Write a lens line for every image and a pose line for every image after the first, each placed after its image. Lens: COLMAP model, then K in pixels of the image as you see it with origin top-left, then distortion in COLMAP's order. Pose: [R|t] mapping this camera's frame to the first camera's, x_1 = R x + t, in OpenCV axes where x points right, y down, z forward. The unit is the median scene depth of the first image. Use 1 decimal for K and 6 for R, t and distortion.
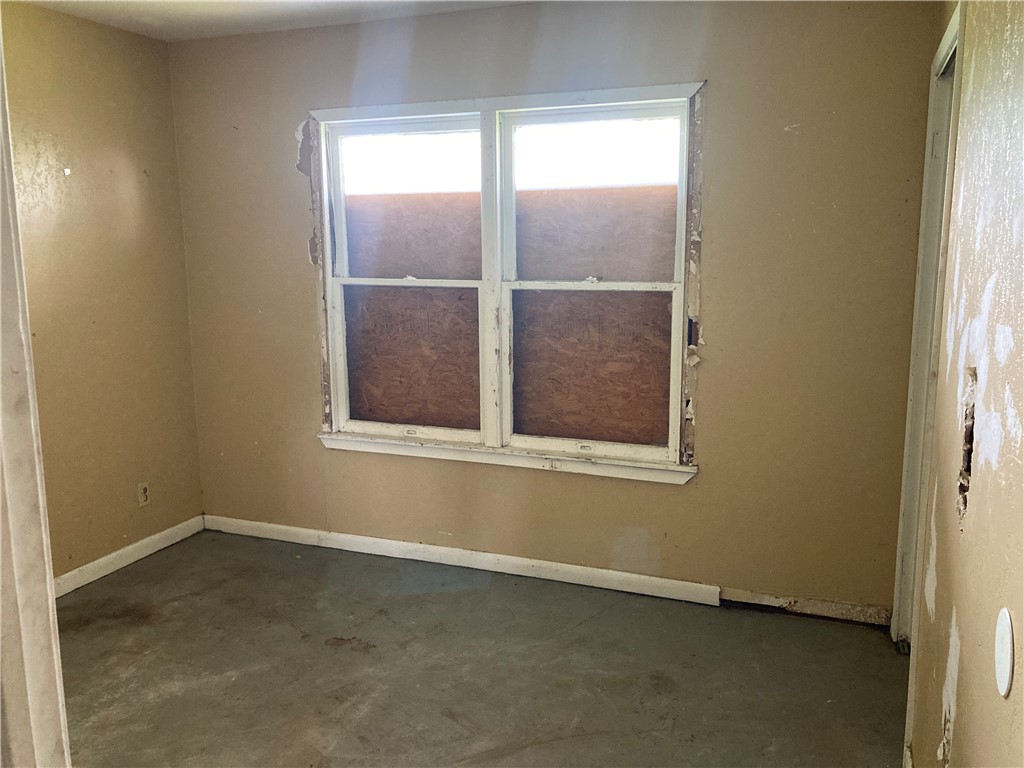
lens RADIAL K [[829.4, 0, 512.0], [0, 829.4, 384.0], [0, 0, 1]] dist [0.082628, -0.000746]
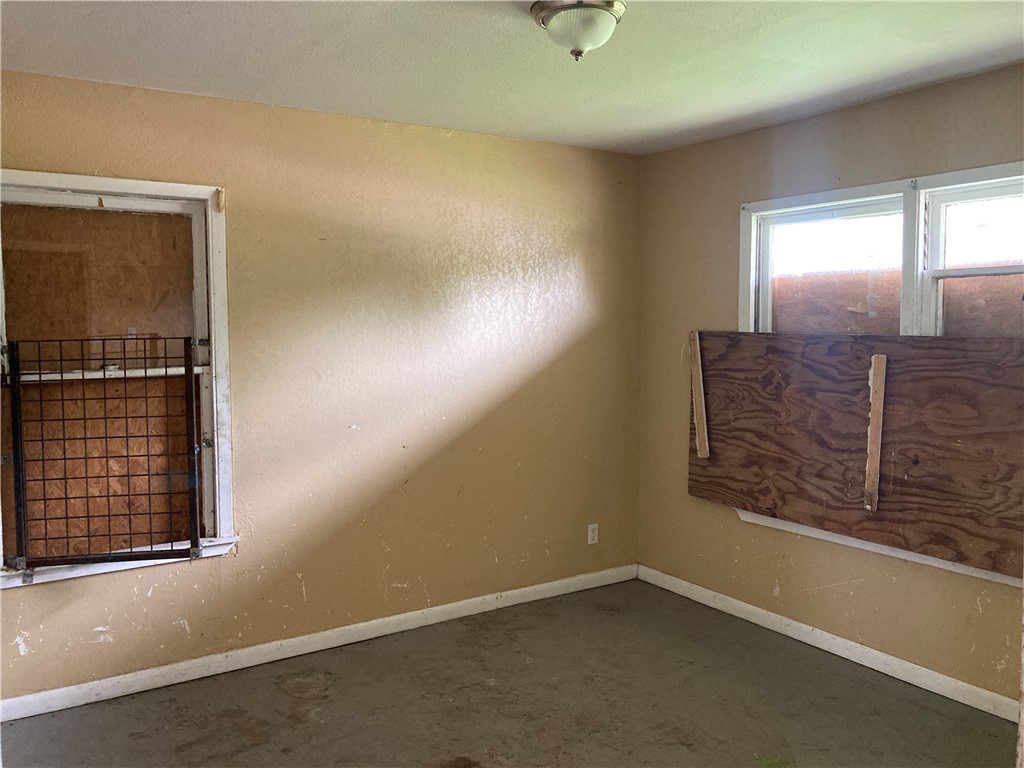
lens RADIAL K [[829.4, 0, 512.0], [0, 829.4, 384.0], [0, 0, 1]] dist [0.082628, -0.000746]
pose [[0.830607, 0.049632, -0.554643, 0.140139], [-0.102700, 0.992588, -0.064977, 0.009700], [0.547307, 0.110932, 0.829547, -0.052714]]
